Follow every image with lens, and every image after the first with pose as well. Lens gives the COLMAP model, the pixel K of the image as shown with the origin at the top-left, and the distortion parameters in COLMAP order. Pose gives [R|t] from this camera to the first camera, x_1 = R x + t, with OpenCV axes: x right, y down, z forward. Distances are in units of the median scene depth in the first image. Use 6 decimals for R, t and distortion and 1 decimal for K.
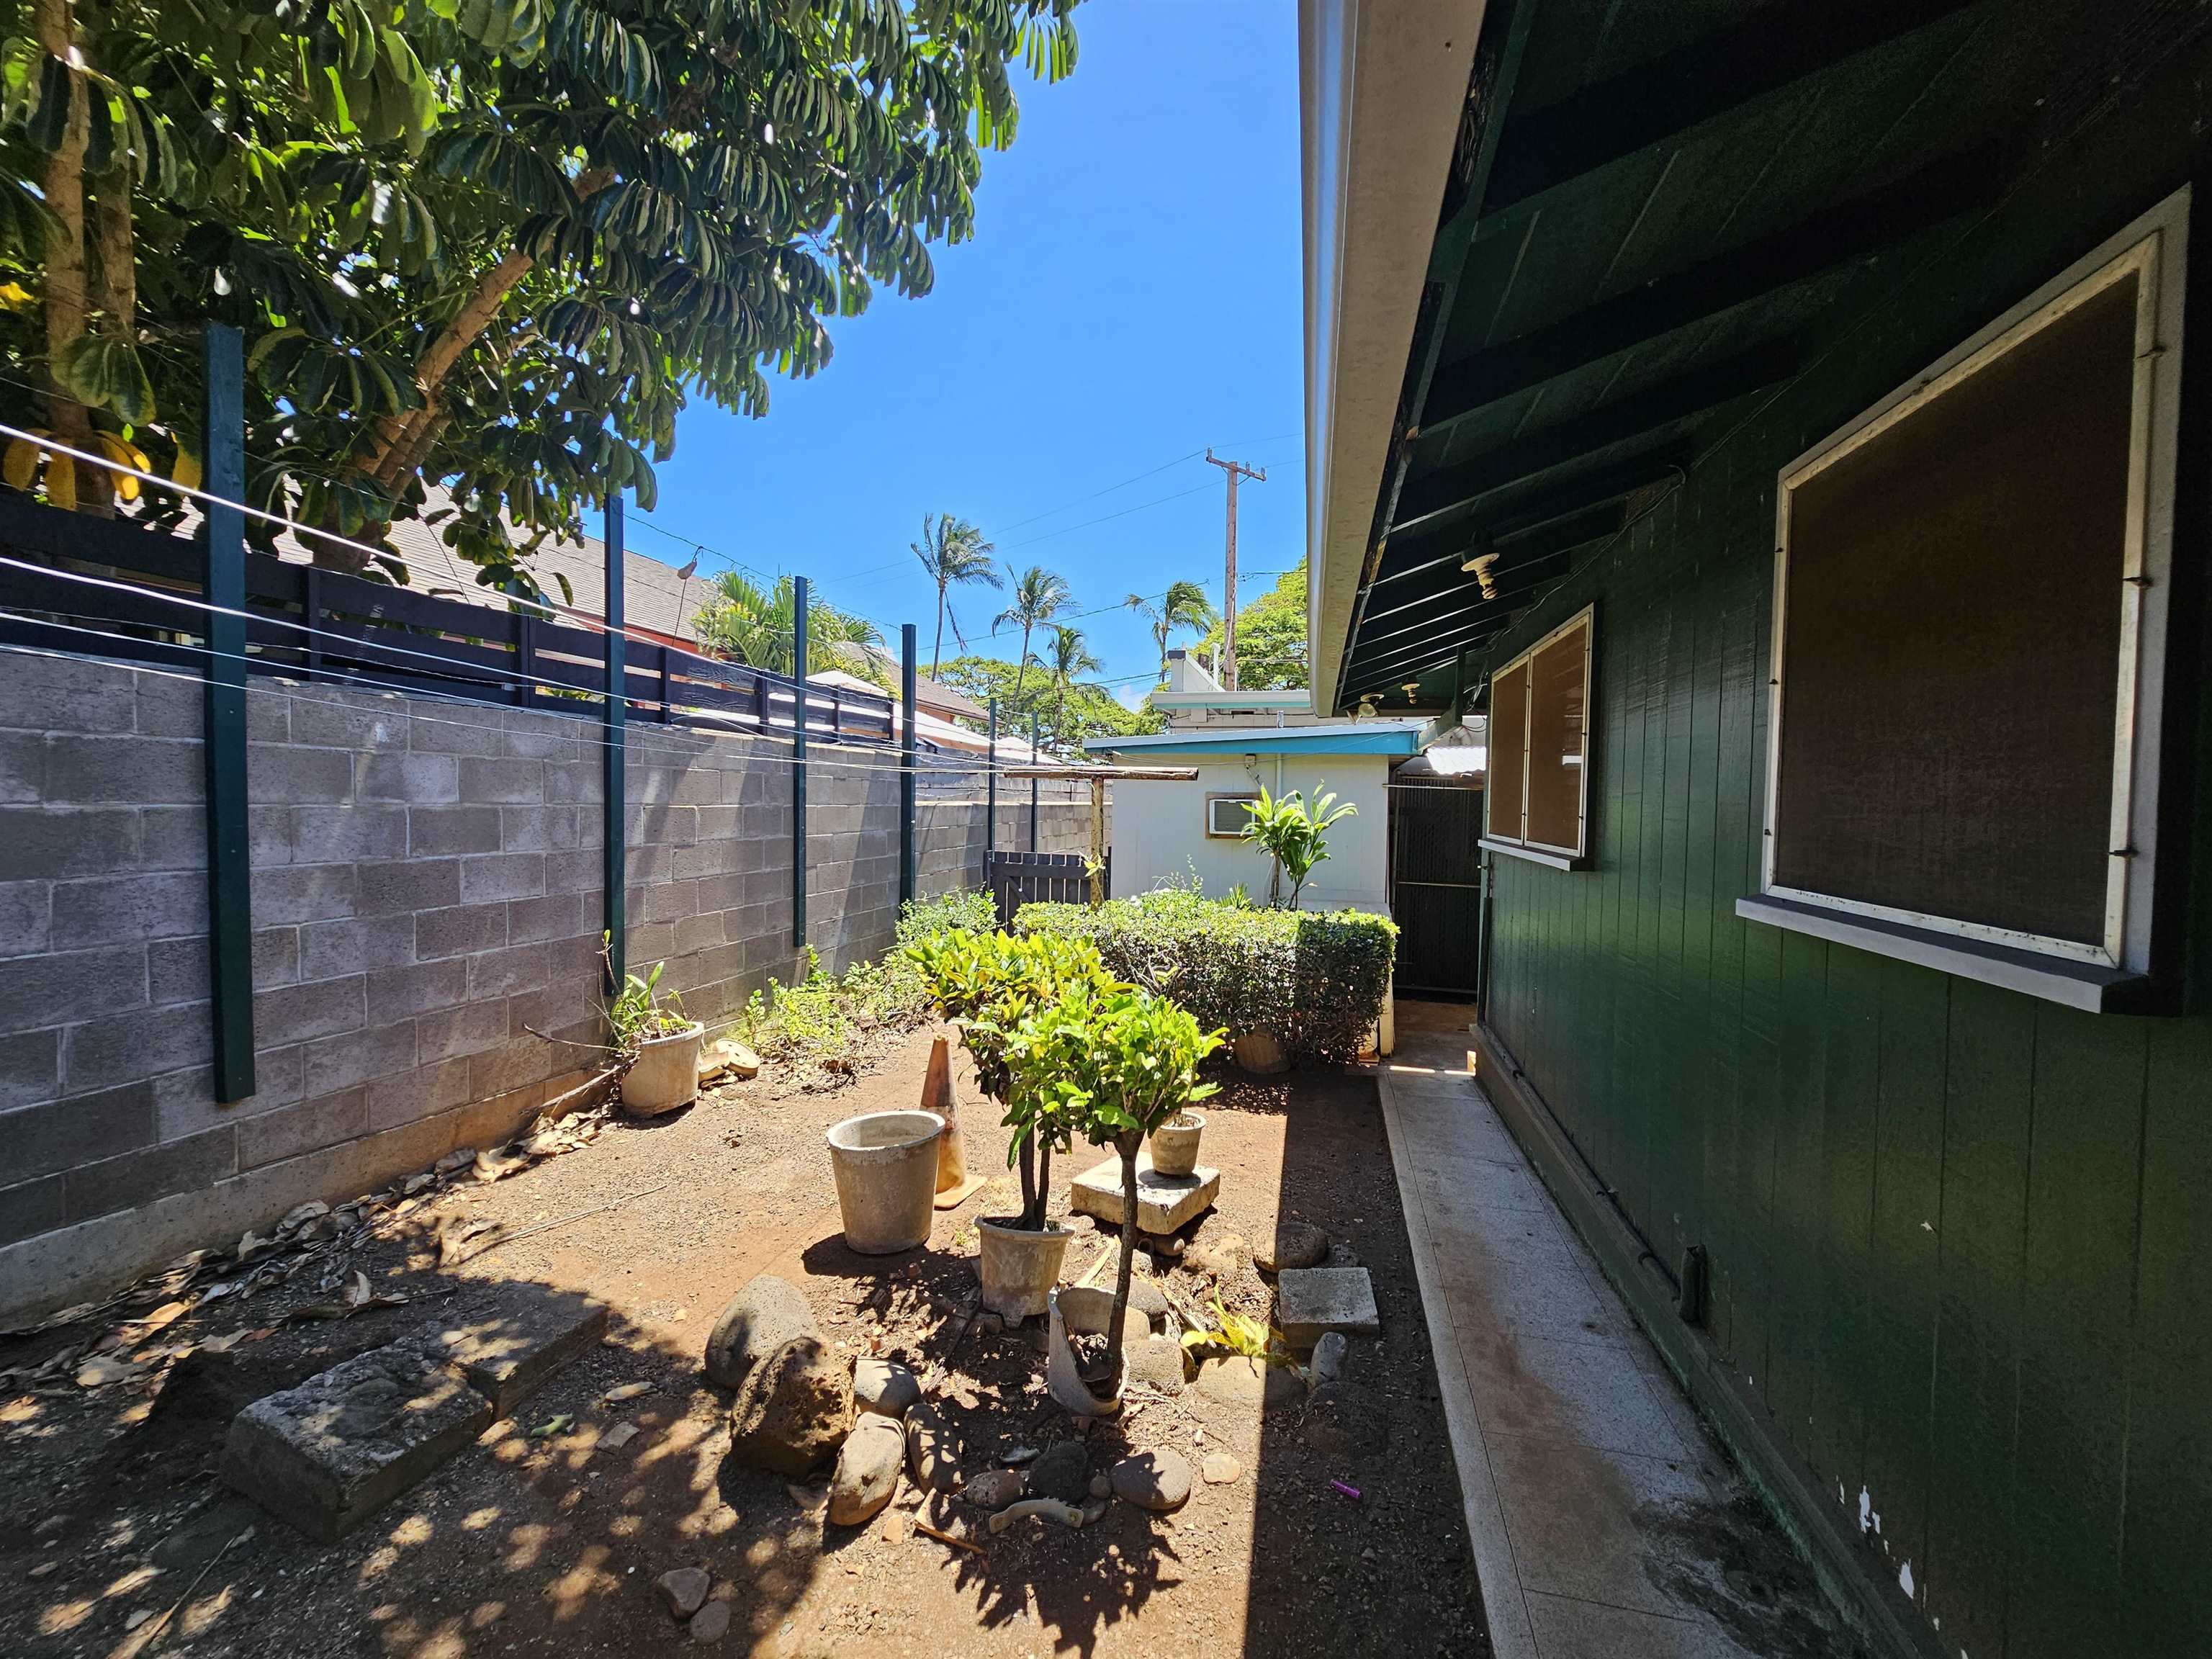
lens RADIAL K [[901.9, 0, 1104.8], [0, 901.9, 829.4], [0, 0, 1]] dist [0.000388, 0.000851]
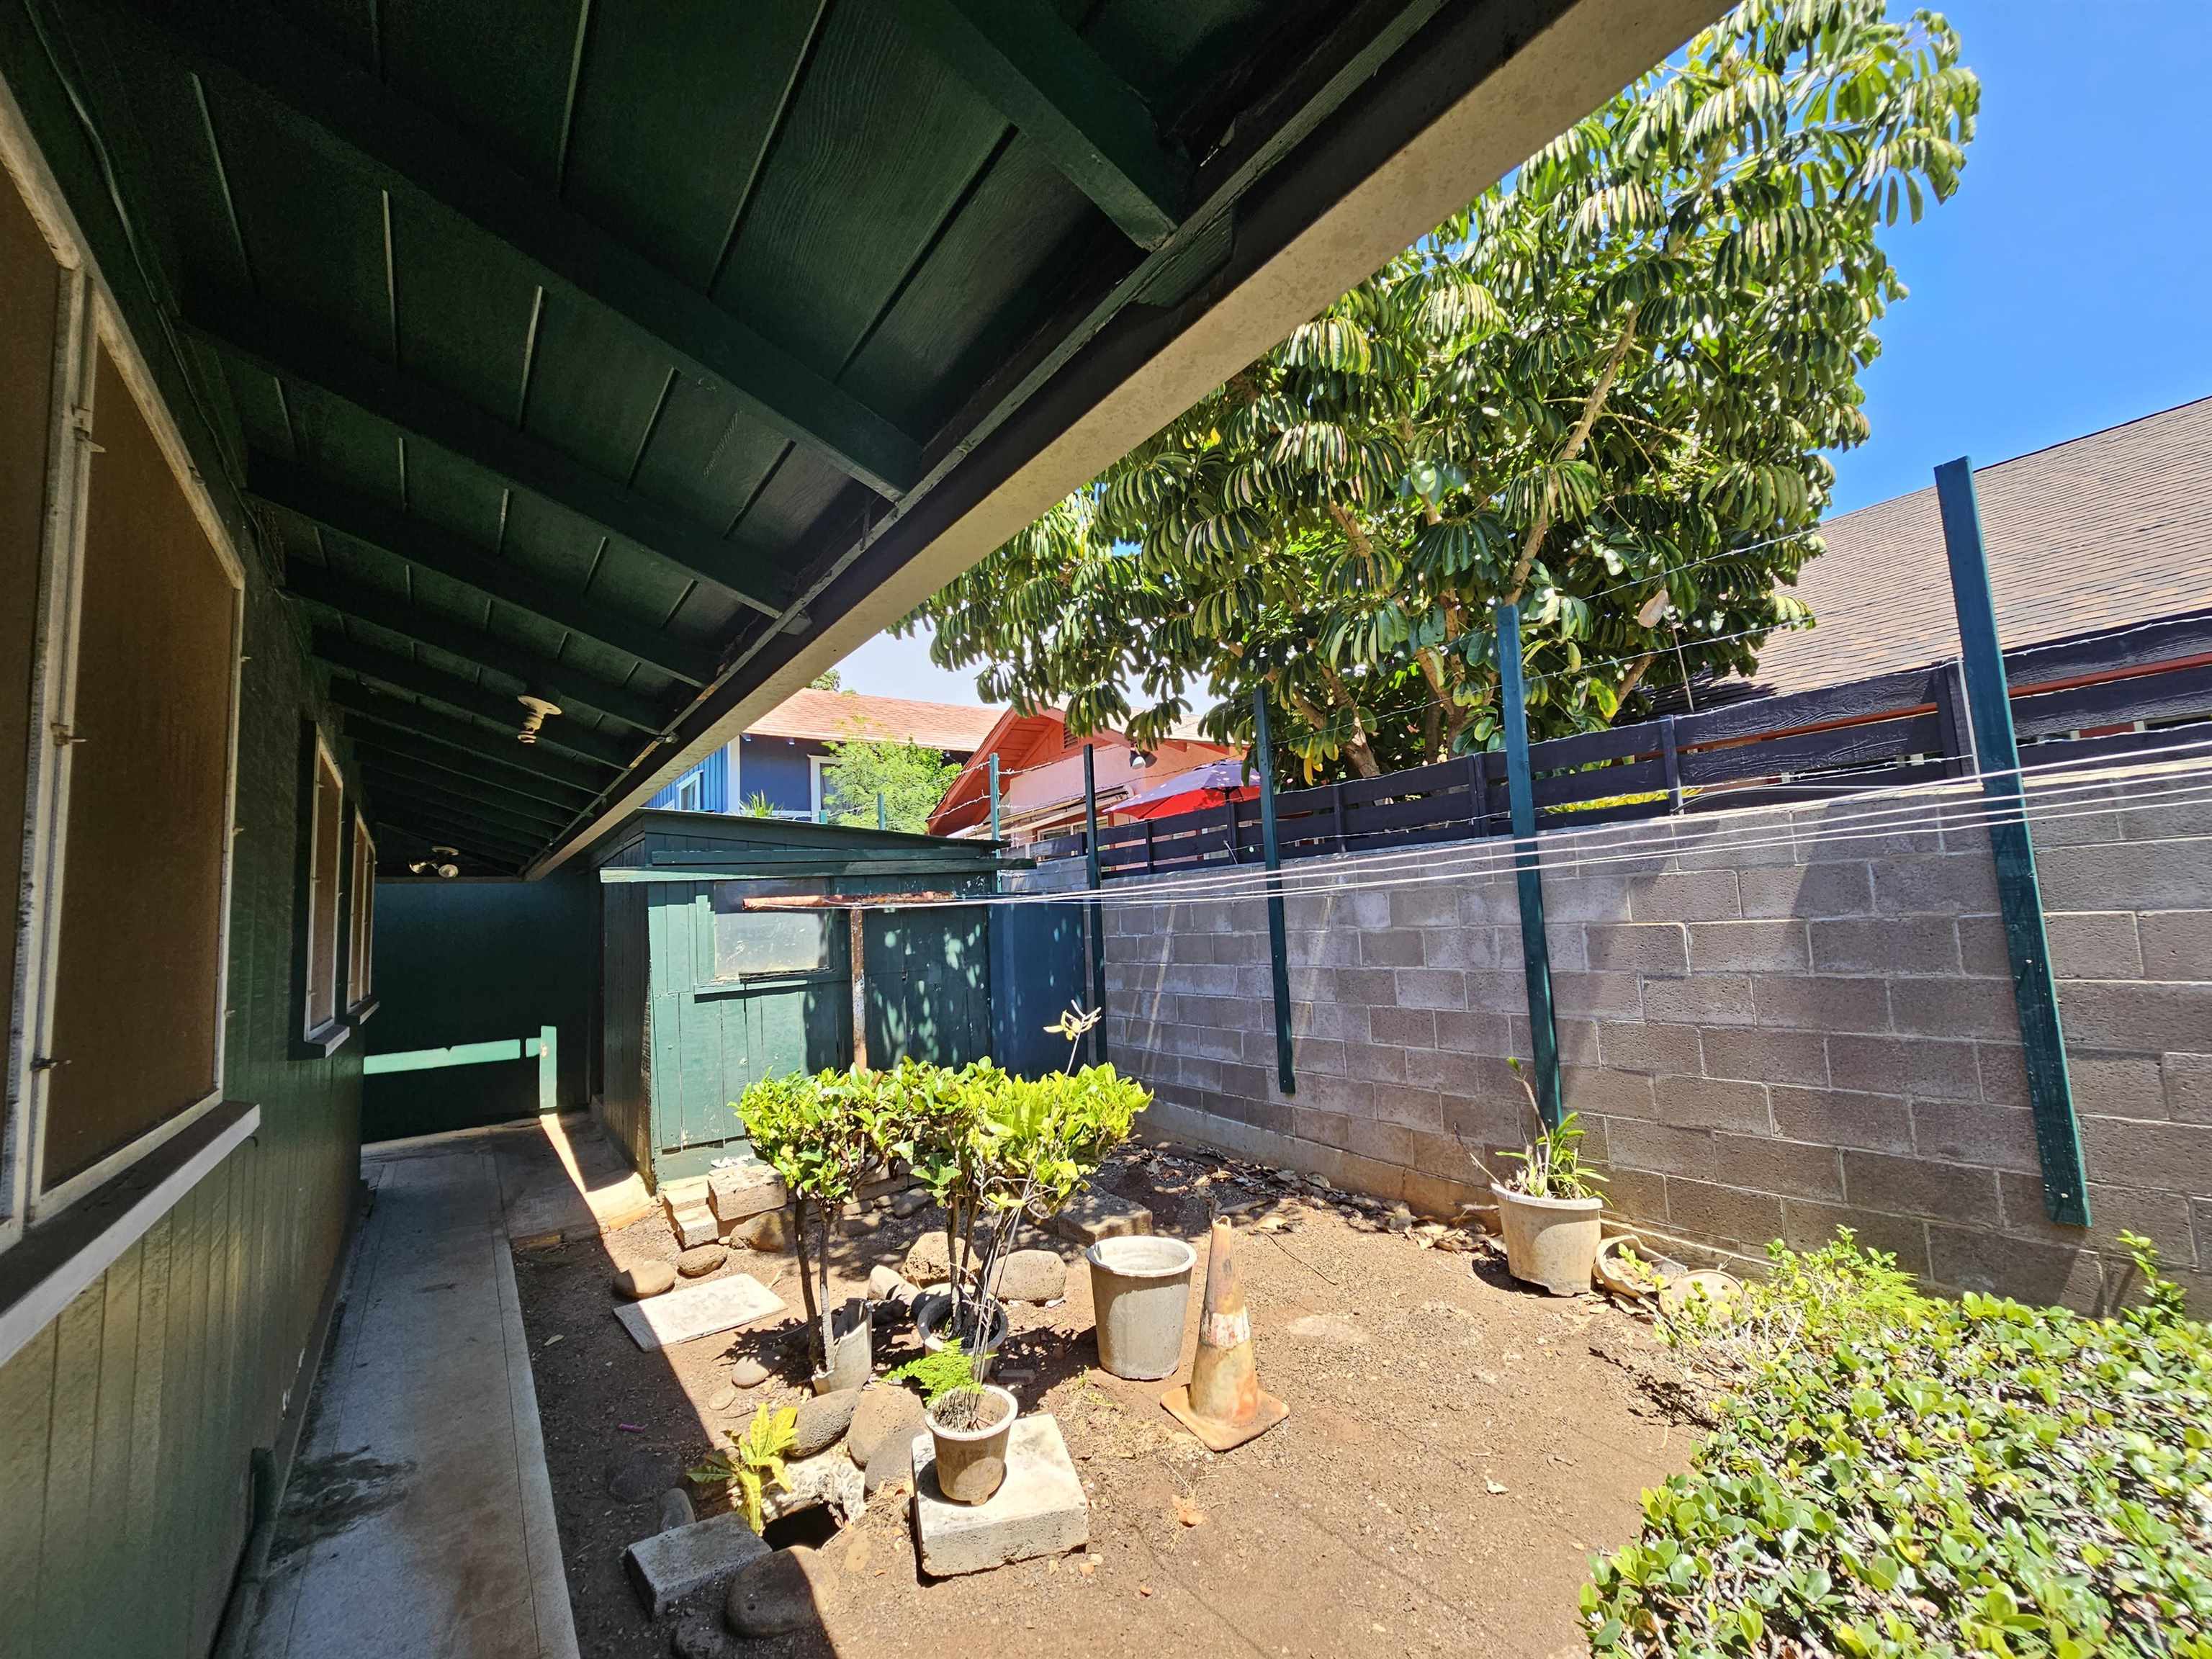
lens RADIAL K [[901.9, 0, 1105.4], [0, 901.9, 830.2], [0, 0, 1]] dist [0.000388, 0.000851]
pose [[-0.647387, -0.057370, -0.759999, 0.539789], [0.016845, 0.995842, -0.089522, -0.057032], [0.761975, -0.070757, -0.643729, 1.486186]]
